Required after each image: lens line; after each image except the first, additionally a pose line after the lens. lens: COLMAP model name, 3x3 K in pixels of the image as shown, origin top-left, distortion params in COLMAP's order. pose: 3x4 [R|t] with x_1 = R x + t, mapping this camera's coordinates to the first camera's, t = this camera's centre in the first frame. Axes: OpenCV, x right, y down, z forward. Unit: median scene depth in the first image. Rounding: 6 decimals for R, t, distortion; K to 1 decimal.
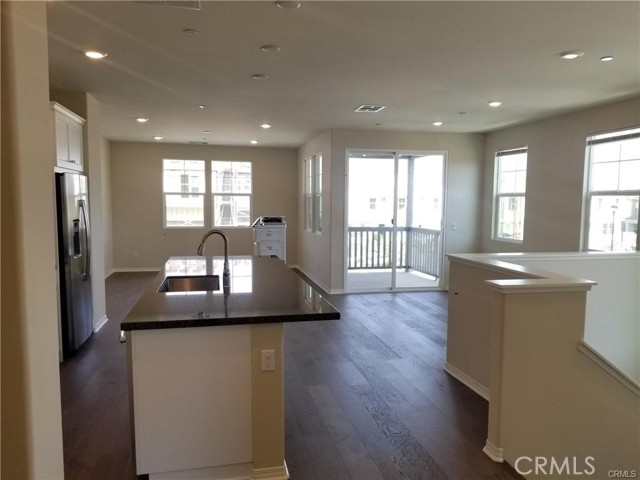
lens RADIAL K [[499.8, 0, 333.3], [0, 499.8, 240.8], [0, 0, 1]] dist [0.102115, -0.202985]
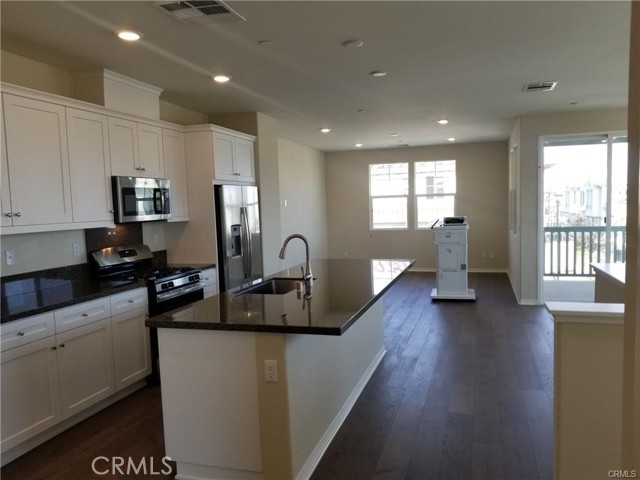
lens RADIAL K [[499.8, 0, 333.3], [0, 499.8, 240.8], [0, 0, 1]] dist [0.102115, -0.202985]
pose [[0.872876, 0.001515, -0.487940, 0.133639], [-0.001416, 0.999999, 0.000571, -0.003879], [0.487940, 0.000192, 0.872877, 0.064126]]
